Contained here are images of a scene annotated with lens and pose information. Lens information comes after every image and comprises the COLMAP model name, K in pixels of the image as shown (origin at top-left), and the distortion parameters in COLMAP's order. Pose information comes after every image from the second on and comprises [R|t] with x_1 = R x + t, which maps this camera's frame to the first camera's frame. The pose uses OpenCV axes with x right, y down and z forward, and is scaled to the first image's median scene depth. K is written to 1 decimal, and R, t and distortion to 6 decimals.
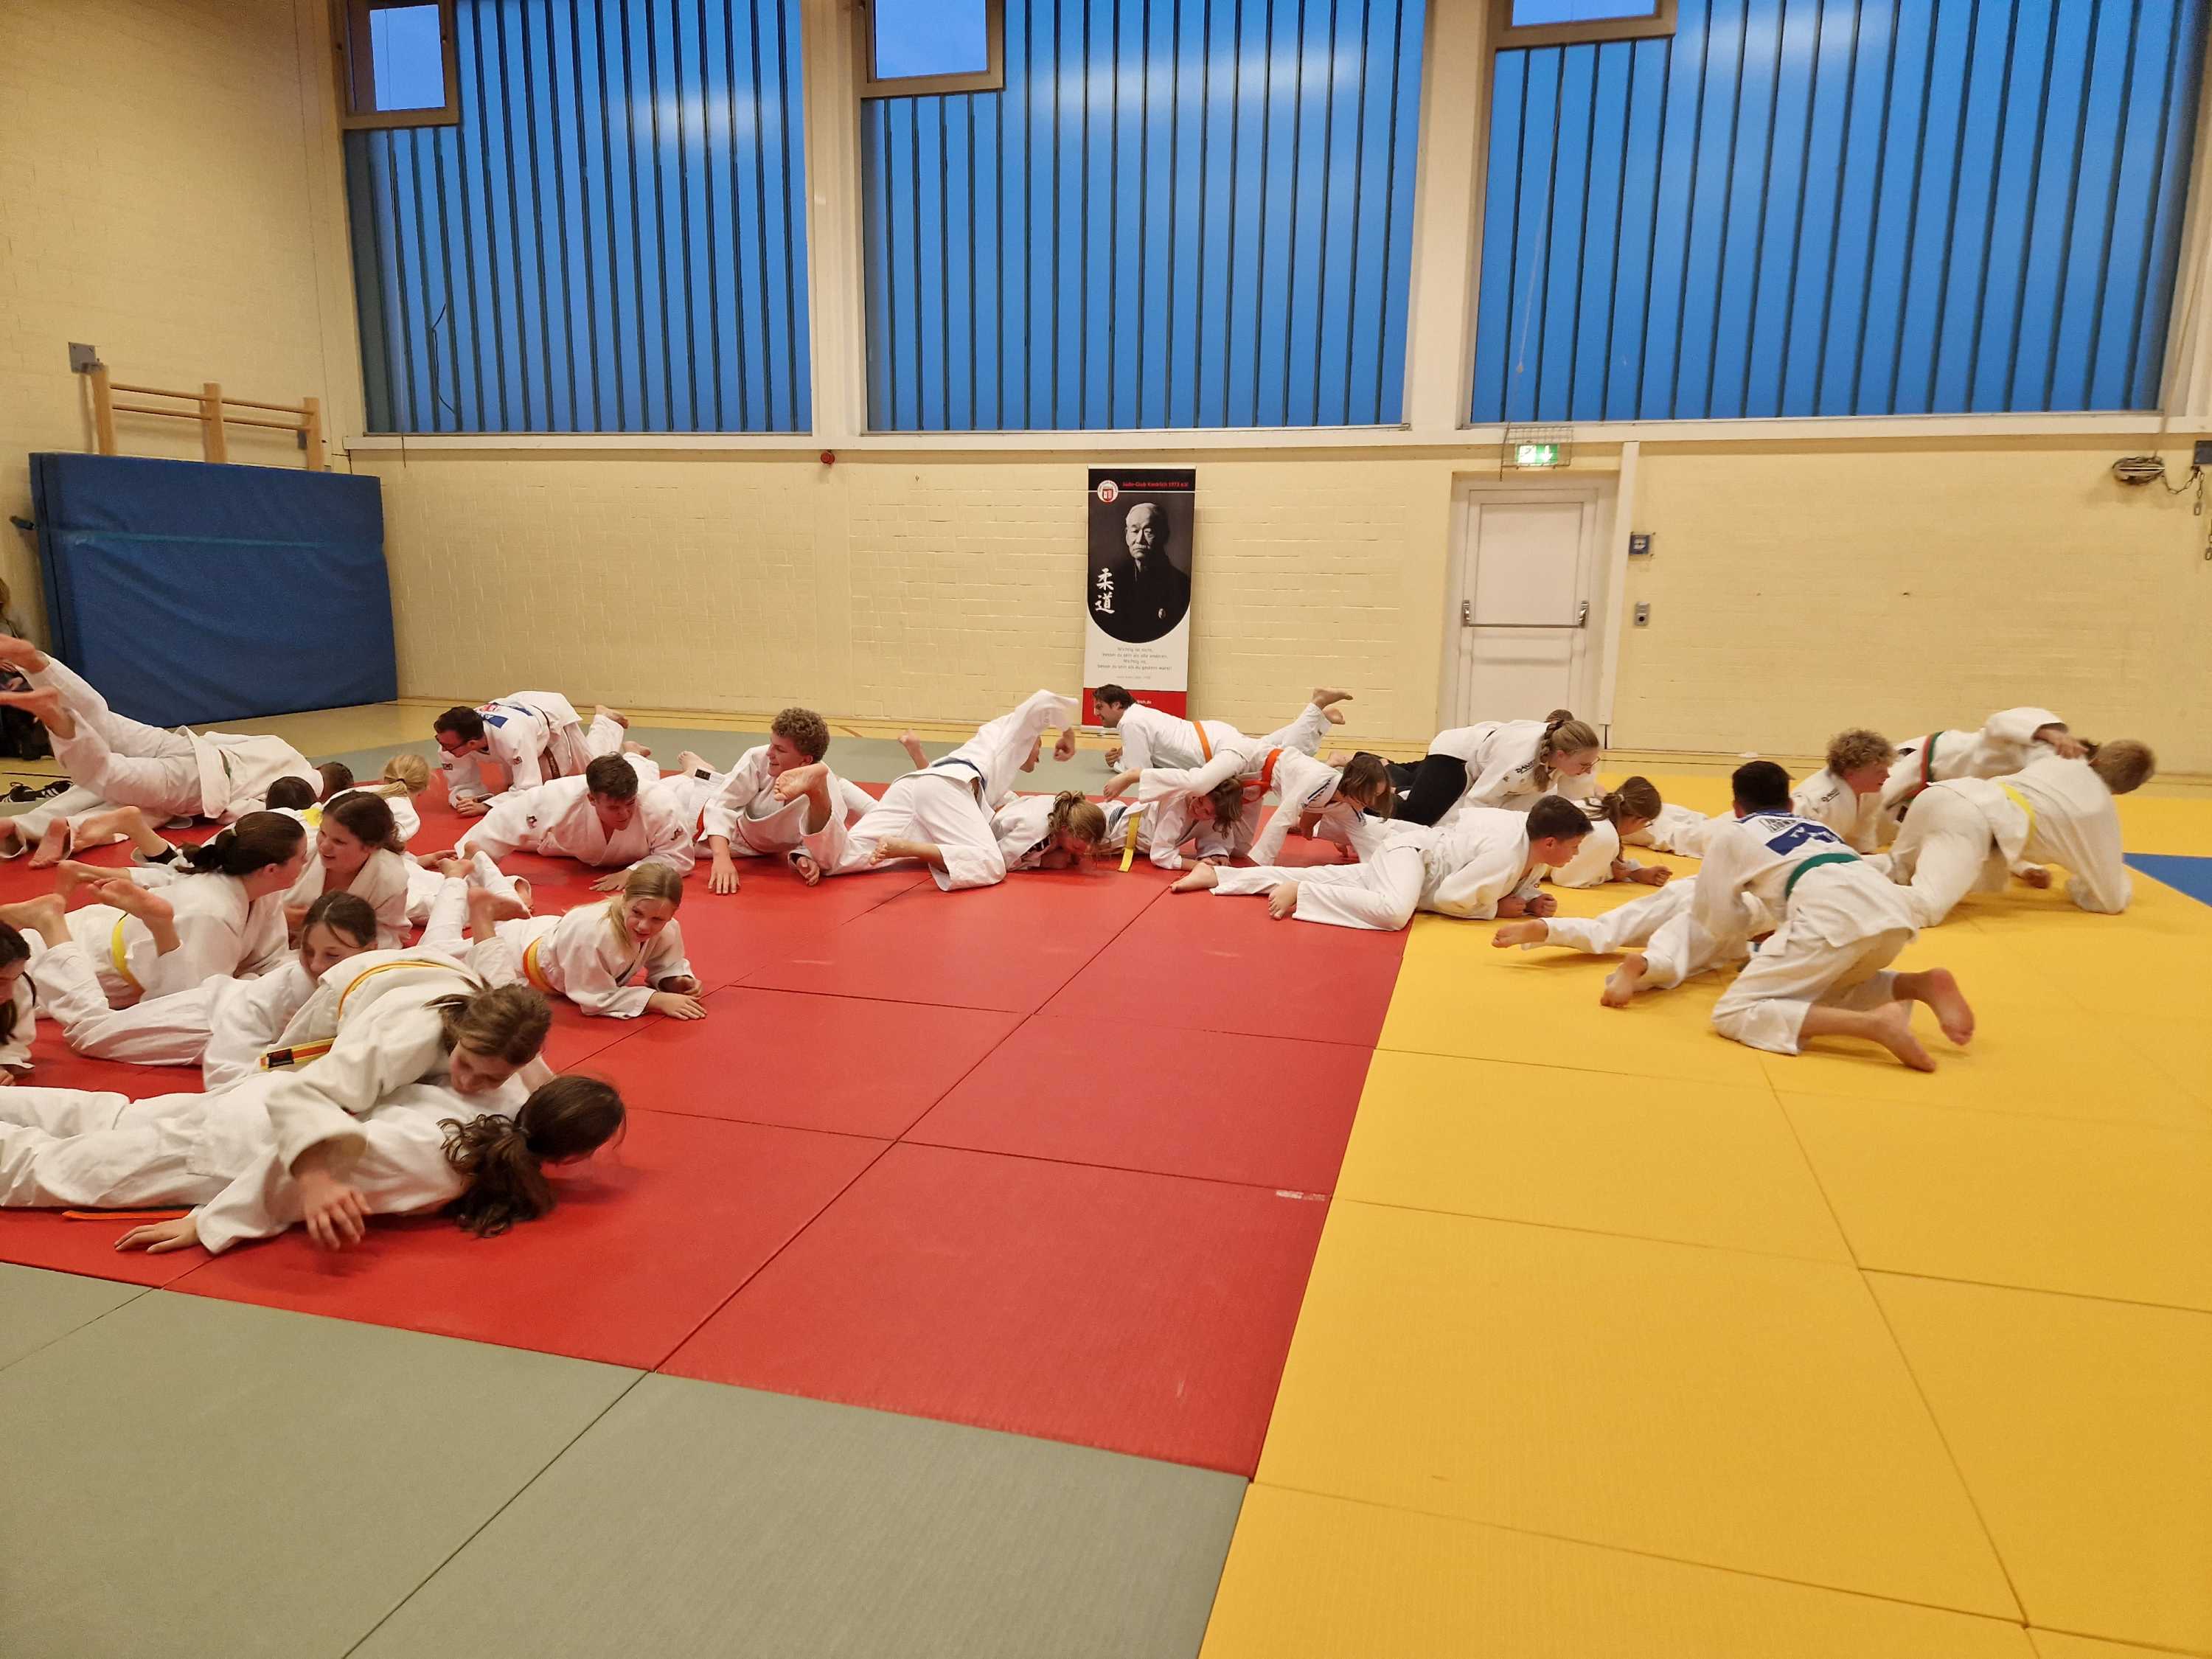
lens RADIAL K [[1498.5, 0, 1110.4], [0, 1498.5, 835.4], [0, 0, 1]] dist [0.066519, -0.034436]
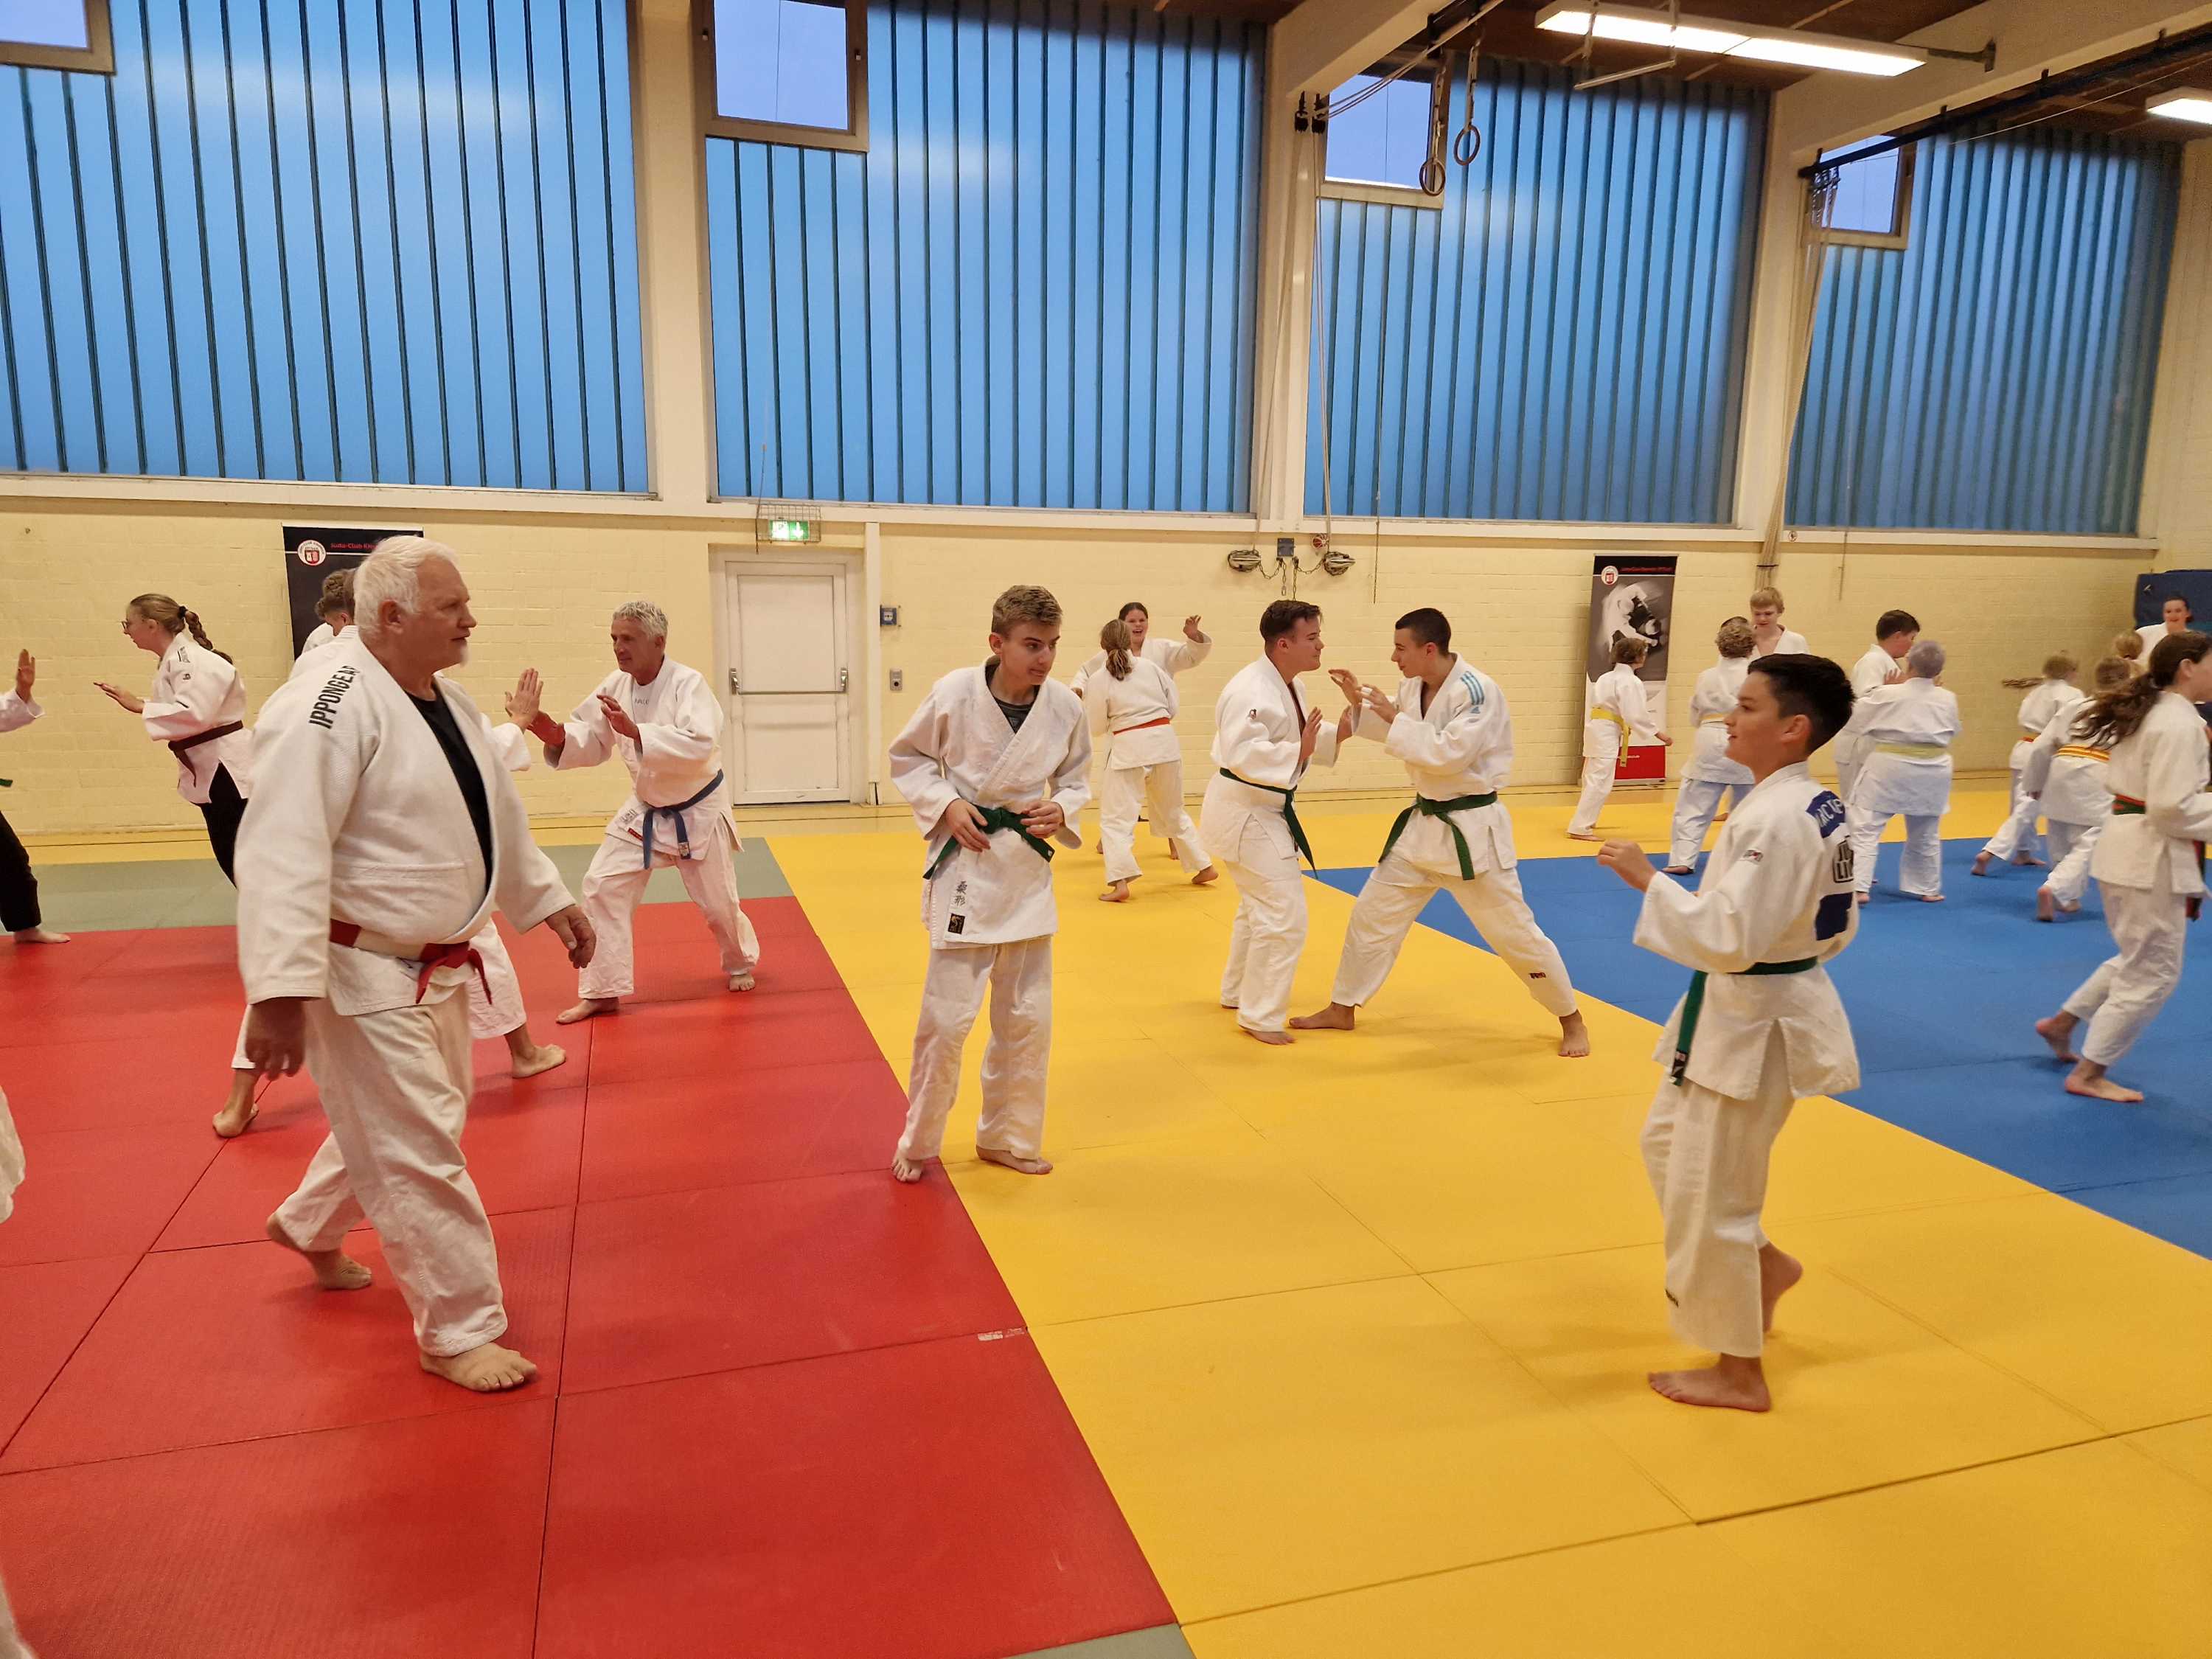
lens RADIAL K [[1498.5, 0, 1002.6], [0, 1498.5, 891.0], [0, 0, 1]] dist [0.066519, -0.034436]
pose [[0.819487, -0.107590, 0.562907, -0.400003], [0.111939, 0.993351, 0.026899, -0.026212], [-0.562059, 0.040968, 0.826082, 0.113644]]
